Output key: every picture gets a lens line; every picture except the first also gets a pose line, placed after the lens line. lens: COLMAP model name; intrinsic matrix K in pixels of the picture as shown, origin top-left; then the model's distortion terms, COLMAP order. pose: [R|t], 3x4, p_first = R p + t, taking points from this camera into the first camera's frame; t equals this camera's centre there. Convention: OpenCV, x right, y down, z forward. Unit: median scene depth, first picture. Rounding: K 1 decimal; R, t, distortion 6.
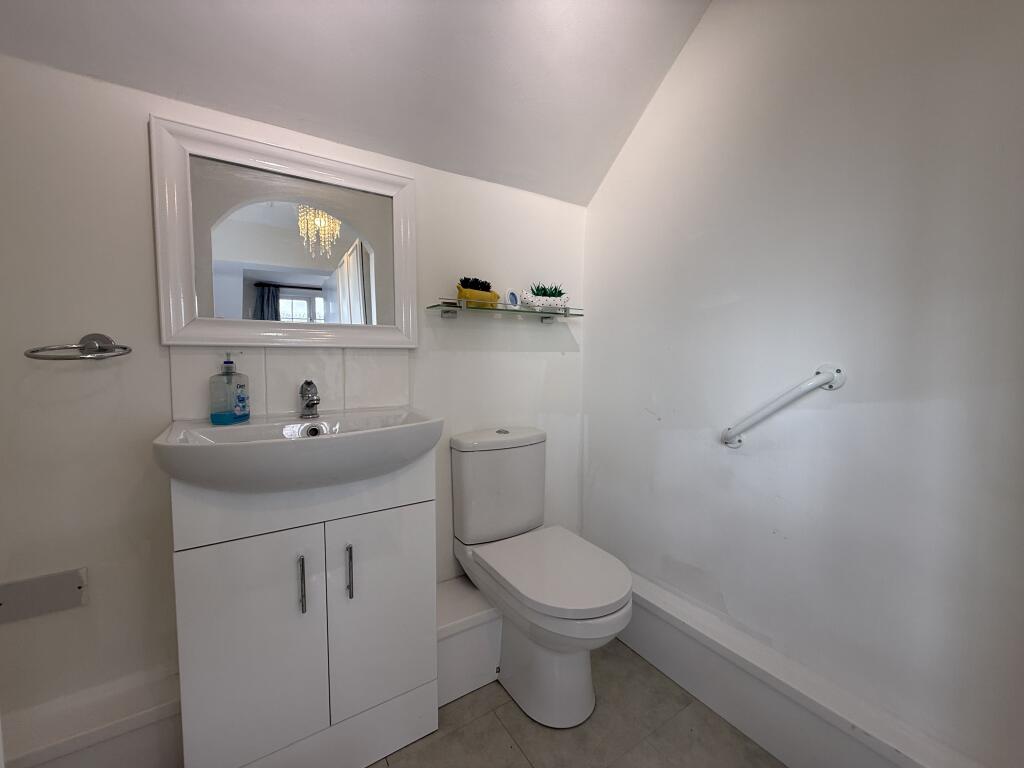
lens RADIAL K [[404.2, 0, 513.2], [0, 404.2, 385.0], [0, 0, 1]] dist [-0.001477, -0.000120]
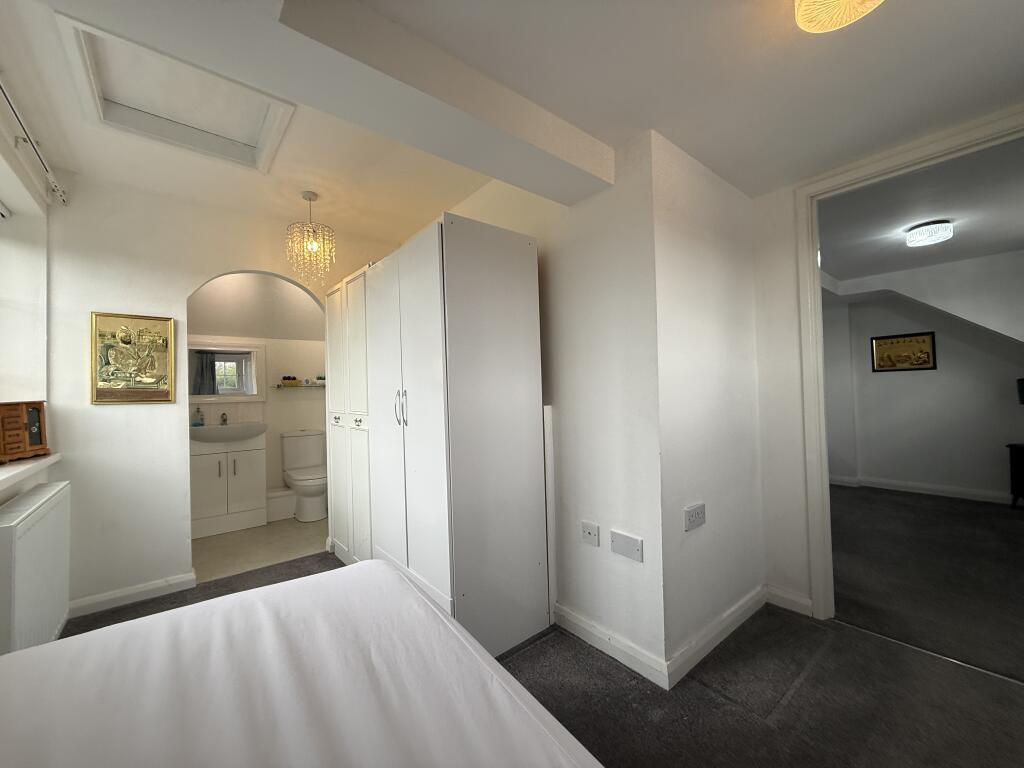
lens RADIAL K [[404.2, 0, 515.1], [0, 404.2, 382.1], [0, 0, 1]] dist [-0.001477, -0.000120]
pose [[0.992386, -0.027197, 0.120123, 1.174663], [0.038763, 0.994720, -0.095025, 0.115409], [-0.116904, 0.098958, 0.988201, -2.055626]]
